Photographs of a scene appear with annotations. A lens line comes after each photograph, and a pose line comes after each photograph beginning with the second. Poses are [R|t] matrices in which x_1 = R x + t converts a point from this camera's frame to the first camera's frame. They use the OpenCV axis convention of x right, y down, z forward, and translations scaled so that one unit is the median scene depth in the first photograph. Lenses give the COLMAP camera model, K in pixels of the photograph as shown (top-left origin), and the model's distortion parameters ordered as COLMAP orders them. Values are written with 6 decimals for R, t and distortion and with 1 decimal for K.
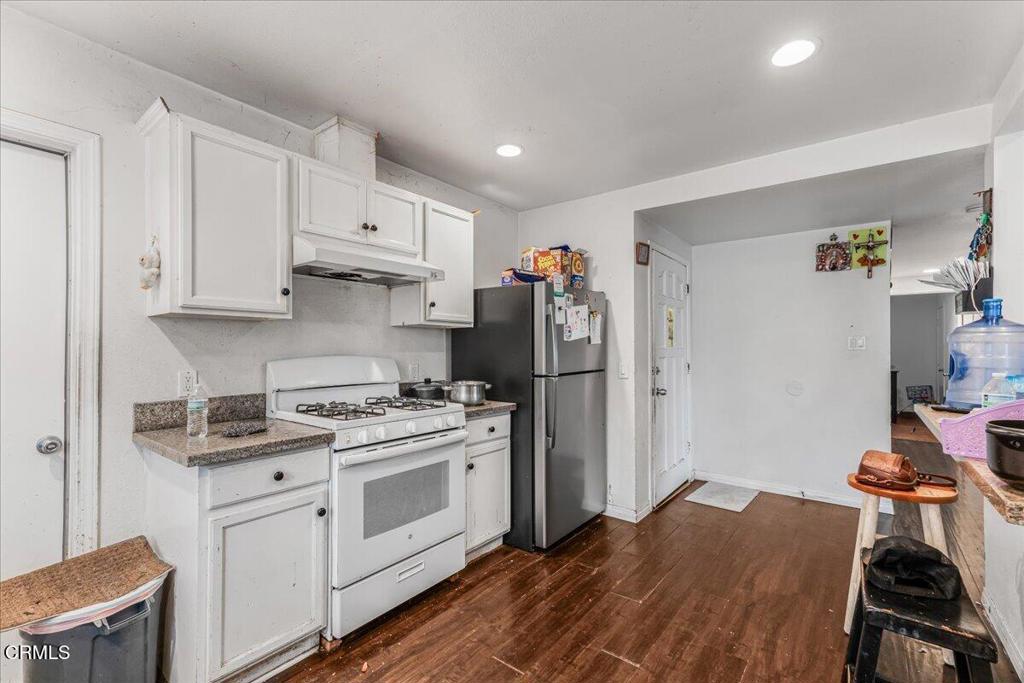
lens RADIAL K [[439.0, 0, 509.6], [0, 439.0, 346.3], [0, 0, 1]] dist [0.003169, -0.000176]
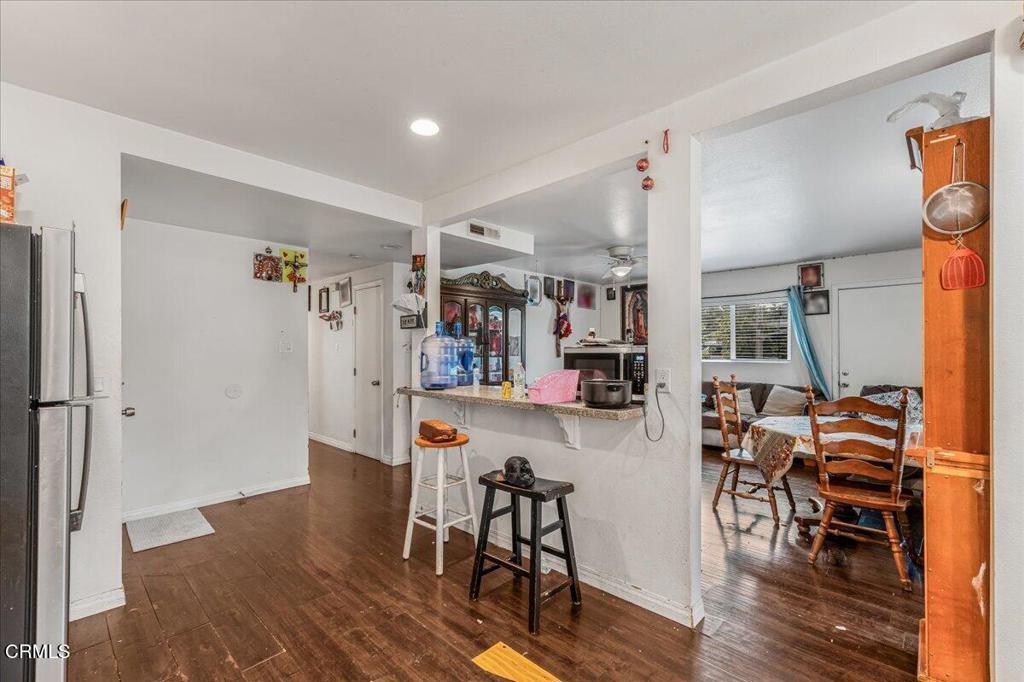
lens RADIAL K [[439.0, 0, 514.7], [0, 439.0, 347.2], [0, 0, 1]] dist [0.003169, -0.000176]
pose [[0.093957, 0.005165, 0.995563, -0.412837], [-0.001382, 0.999986, -0.005057, -0.000438], [-0.995575, -0.000900, 0.093962, 0.388232]]
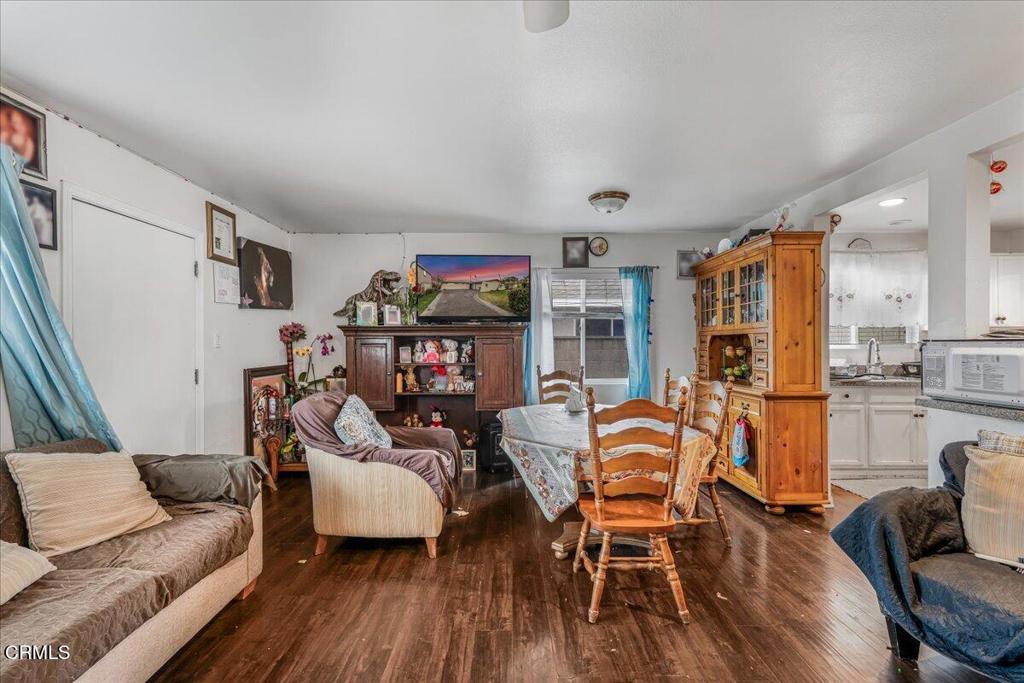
lens RADIAL K [[439.0, 0, 509.0], [0, 439.0, 344.2], [0, 0, 1]] dist [0.003169, -0.000176]
pose [[-0.777454, -0.004002, -0.628927, 1.681752], [-0.004072, 0.999991, -0.001329, 0.005807], [0.628927, 0.001528, -0.777463, 0.303089]]
